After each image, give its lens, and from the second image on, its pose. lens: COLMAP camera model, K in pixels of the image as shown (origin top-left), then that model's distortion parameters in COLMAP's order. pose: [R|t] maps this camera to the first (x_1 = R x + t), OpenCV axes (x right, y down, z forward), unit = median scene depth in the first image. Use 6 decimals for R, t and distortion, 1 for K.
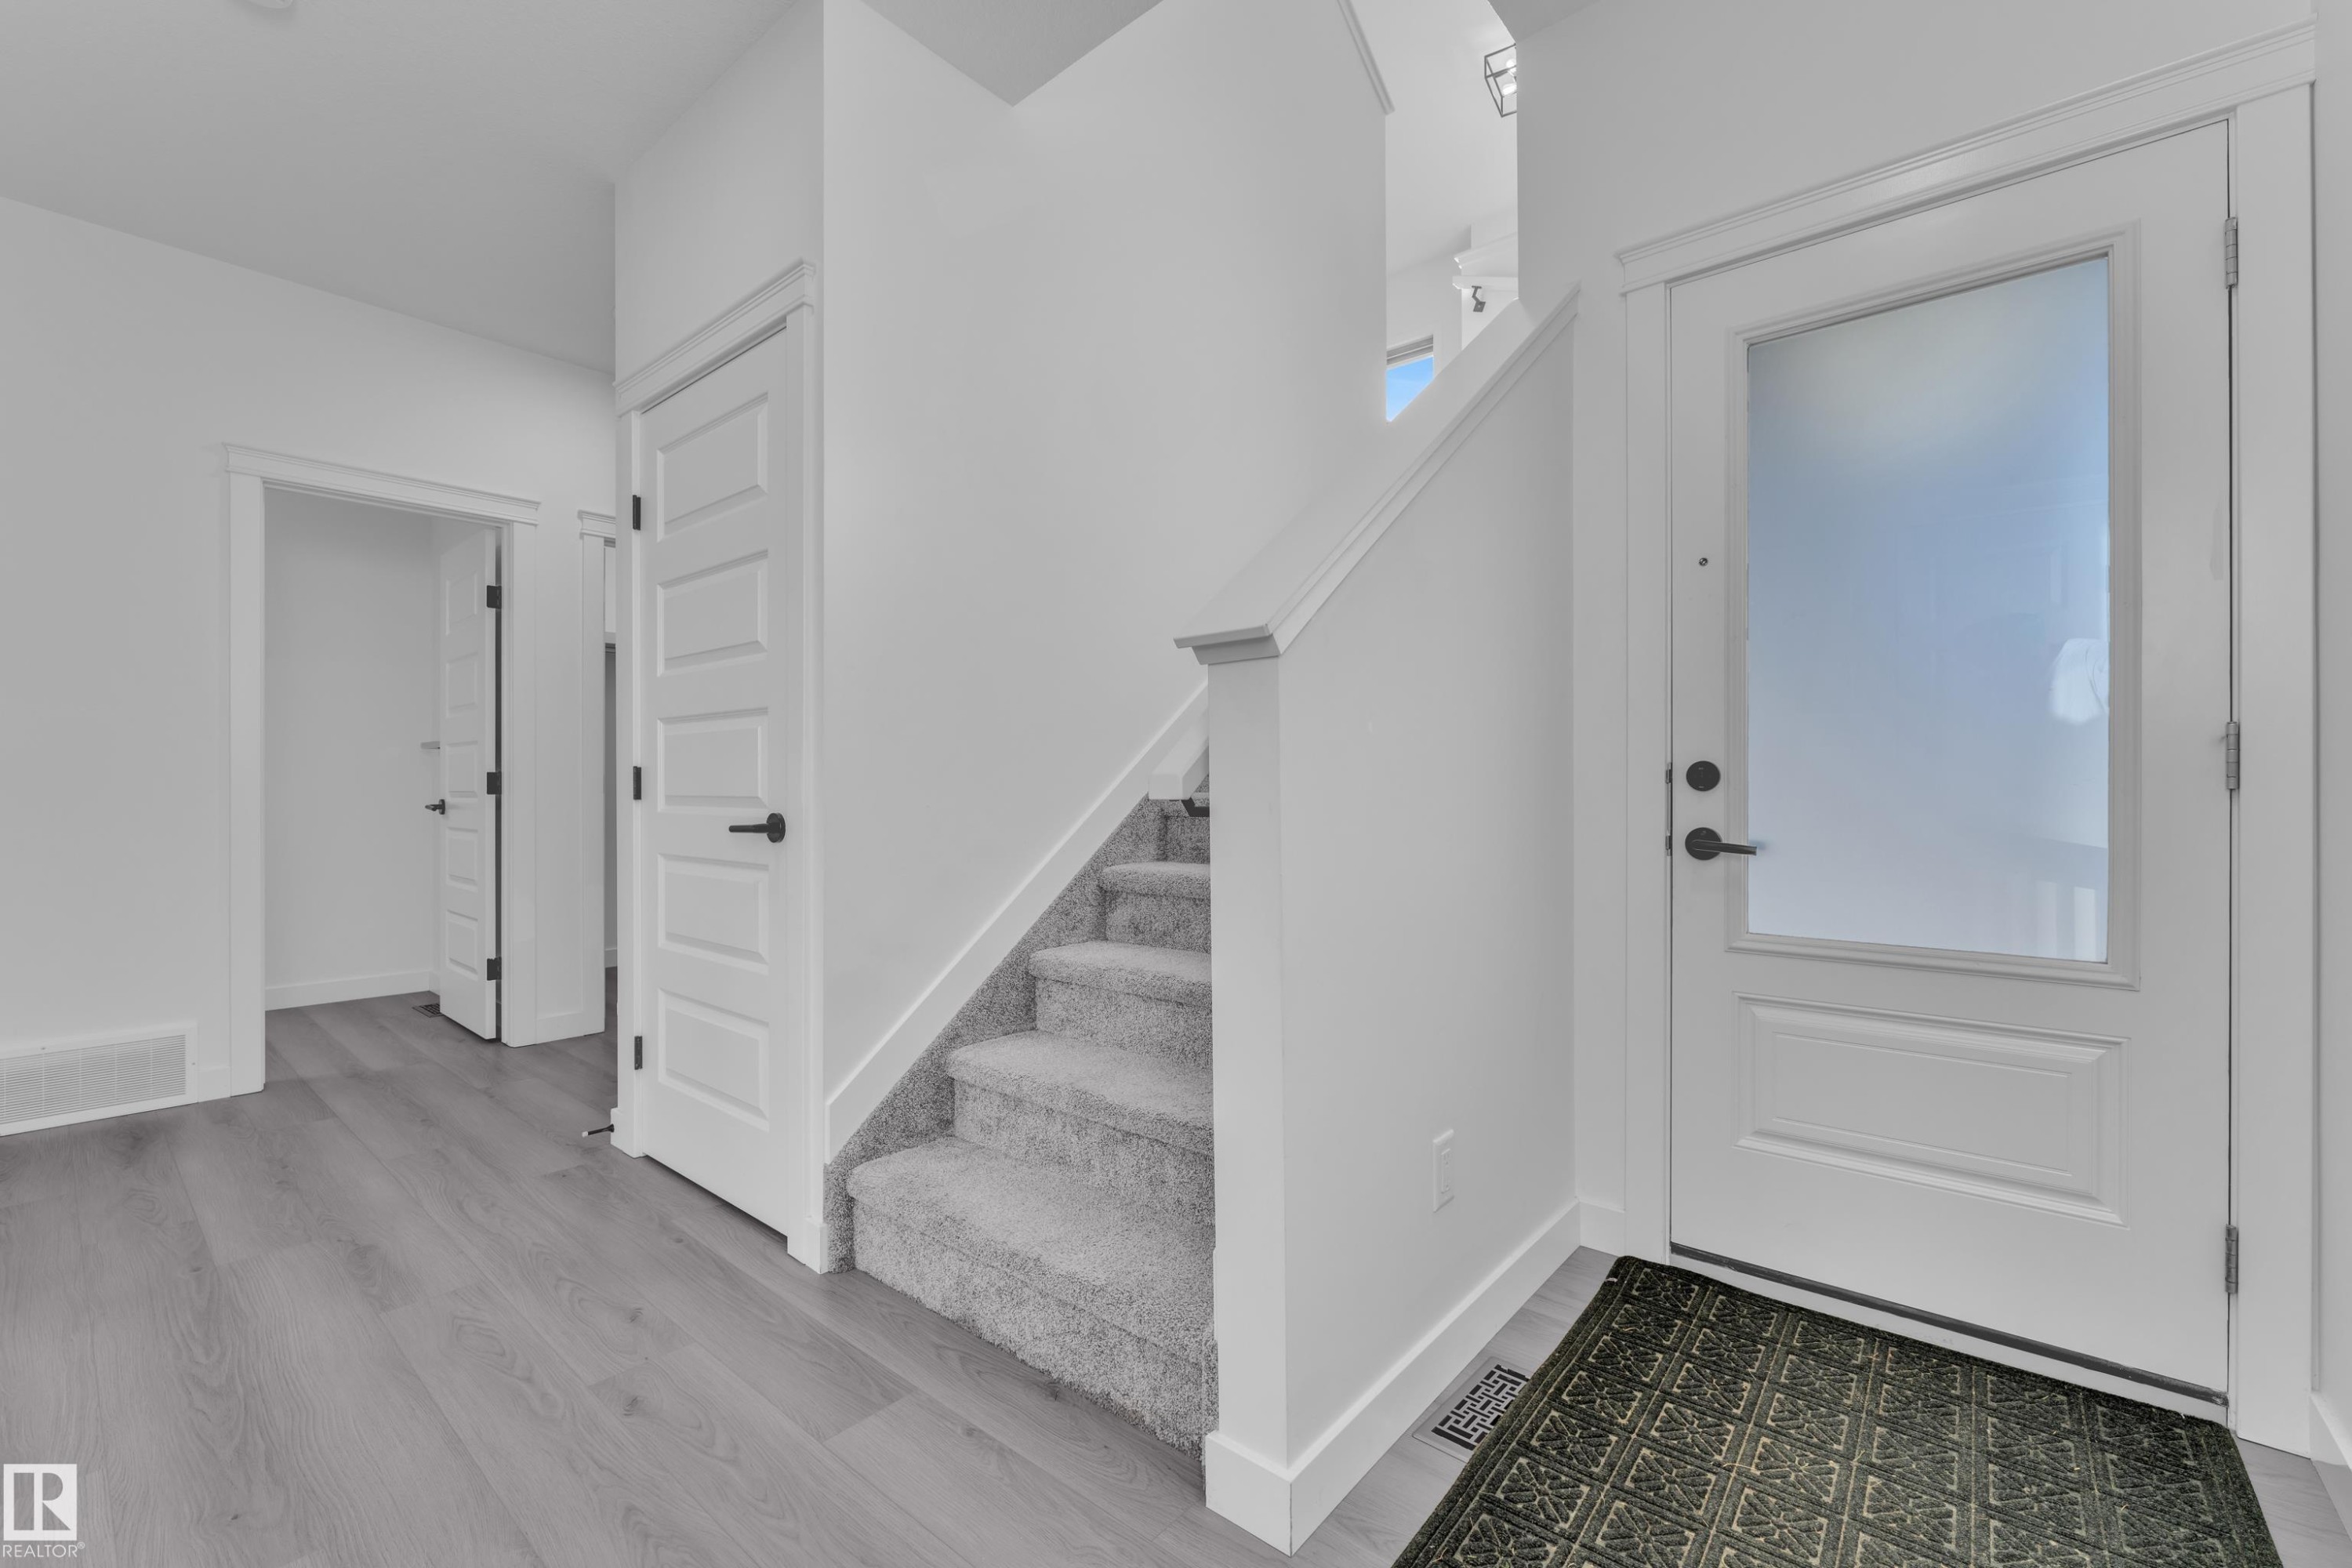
lens RADIAL K [[976.1, 0, 1179.6], [0, 976.1, 794.6], [0, 0, 1]] dist [-0.002264, -0.000561]
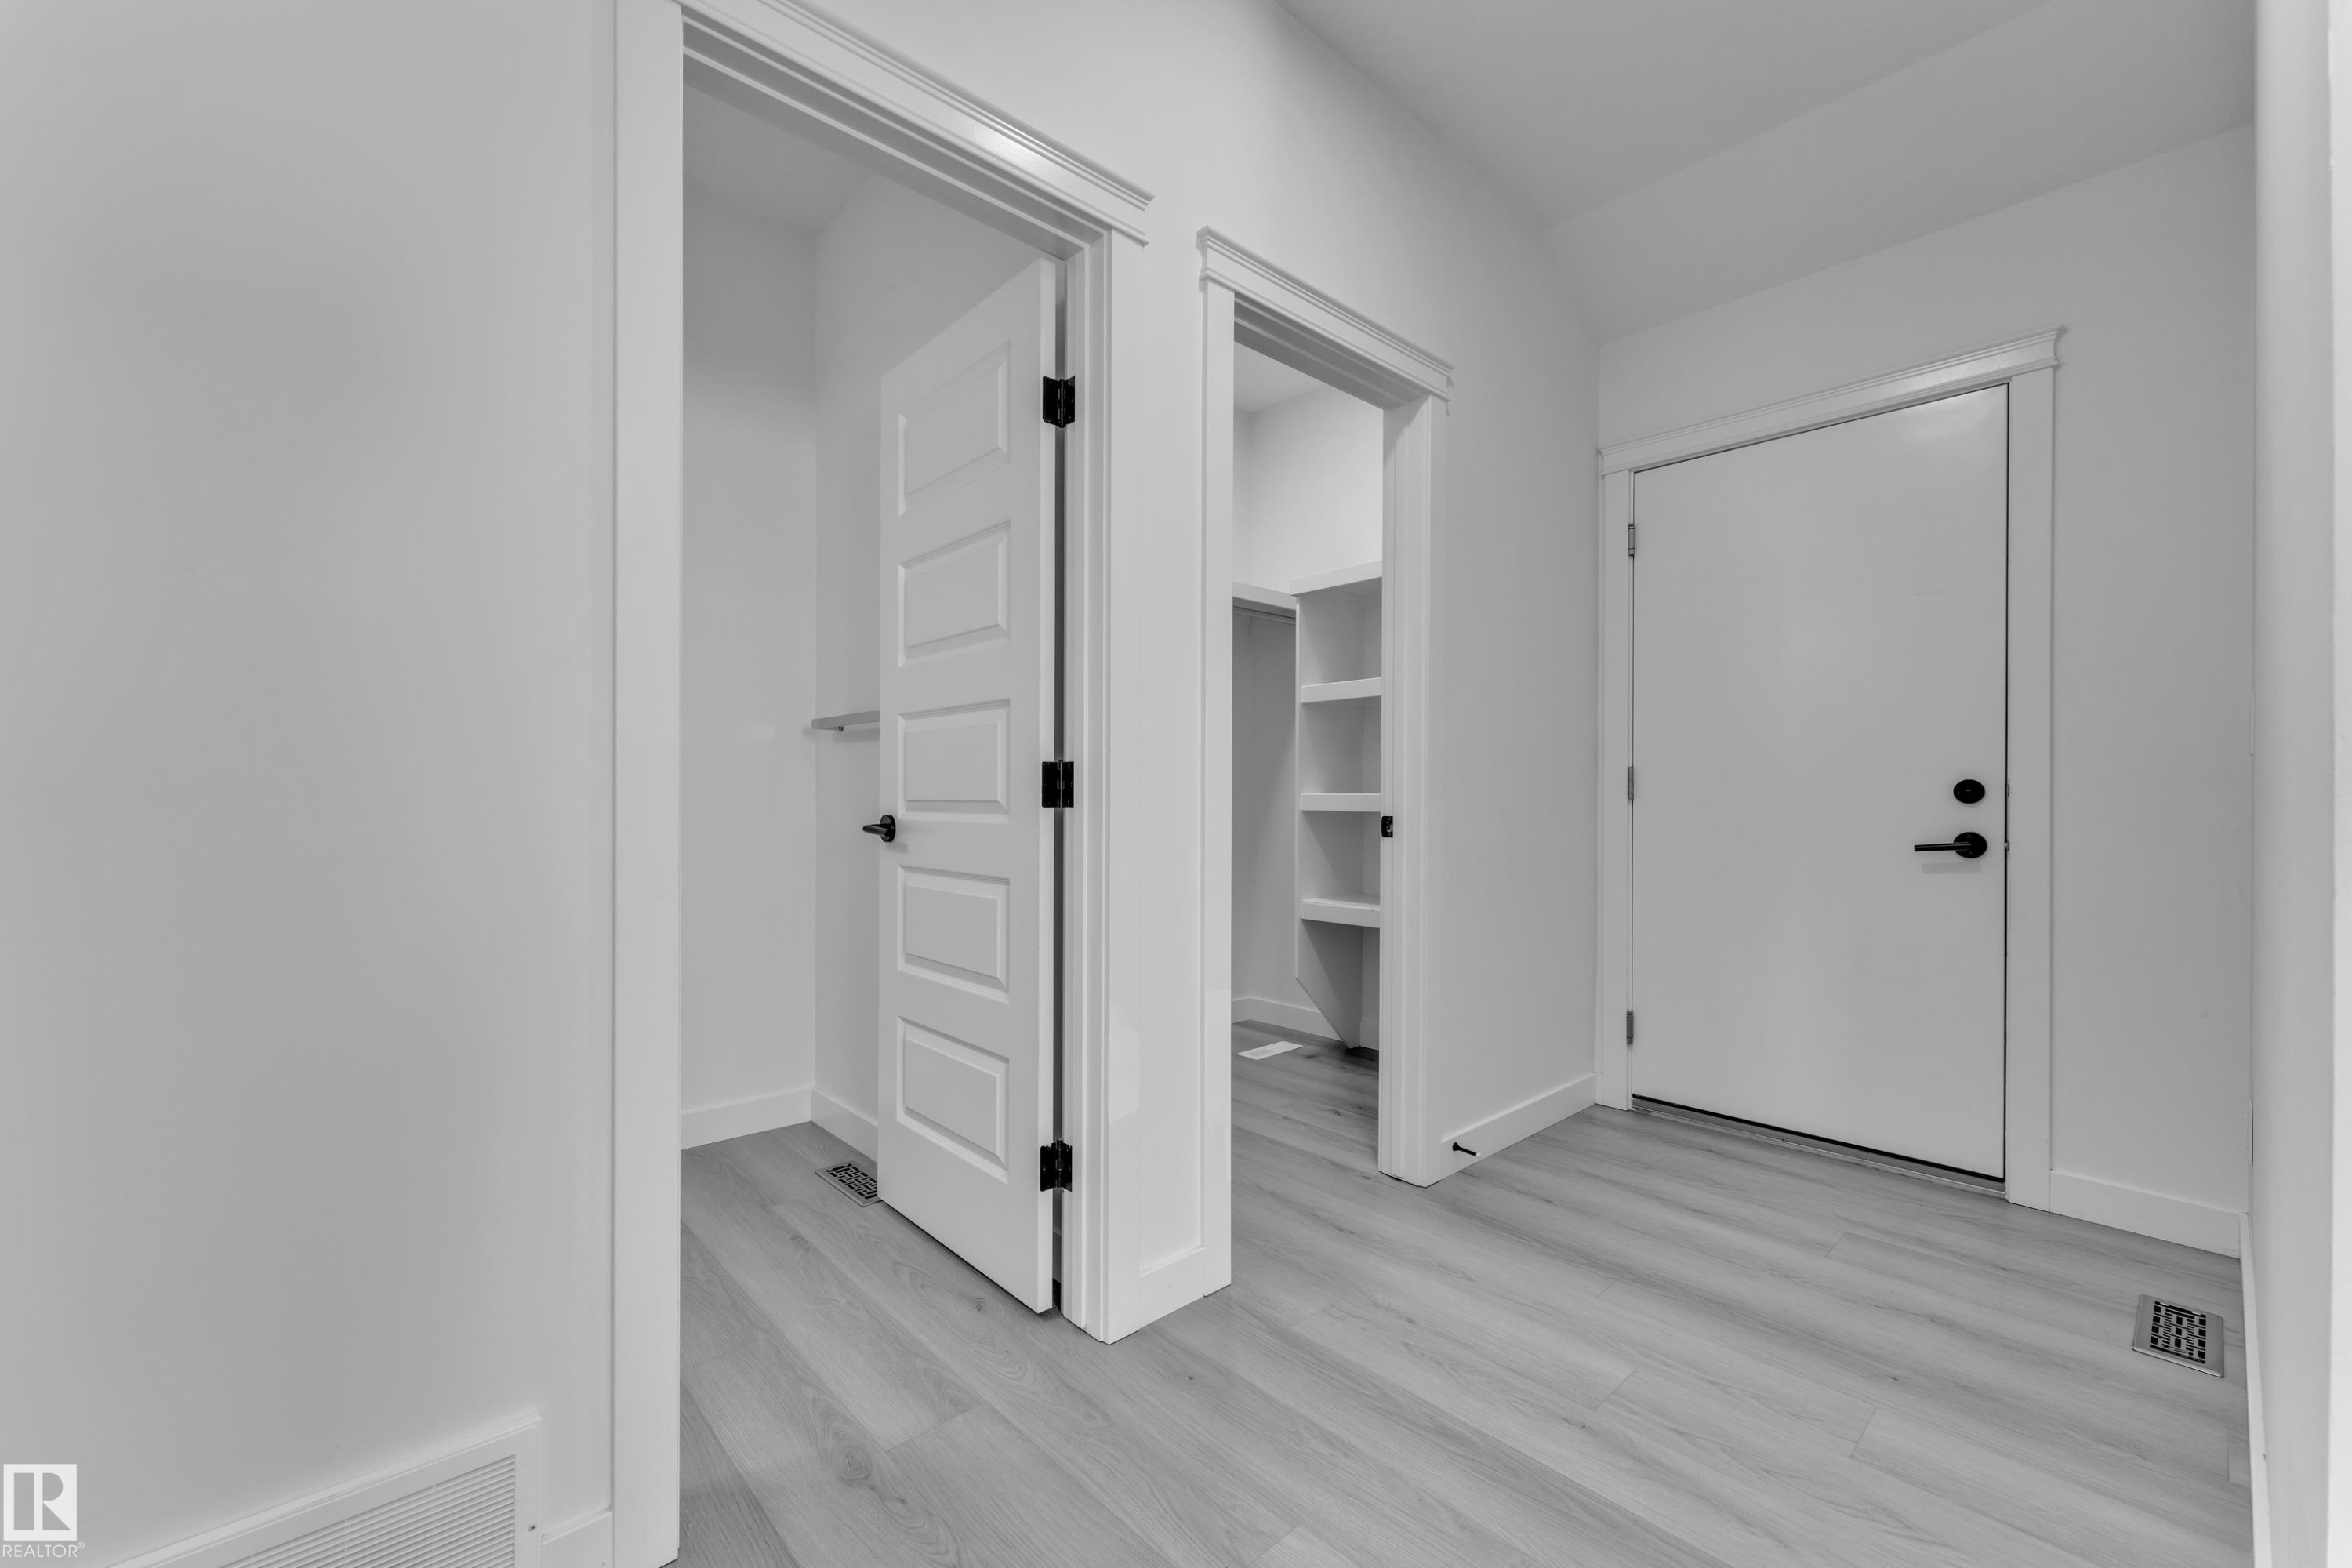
lens RADIAL K [[976.1, 0, 1179.6], [0, 976.1, 794.6], [0, 0, 1]] dist [-0.002264, -0.000561]
pose [[0.992132, 0.000079, -0.125196, -0.528027], [-0.000383, 0.999997, -0.002406, -0.005212], [0.125195, 0.002435, 0.992129, 0.477273]]
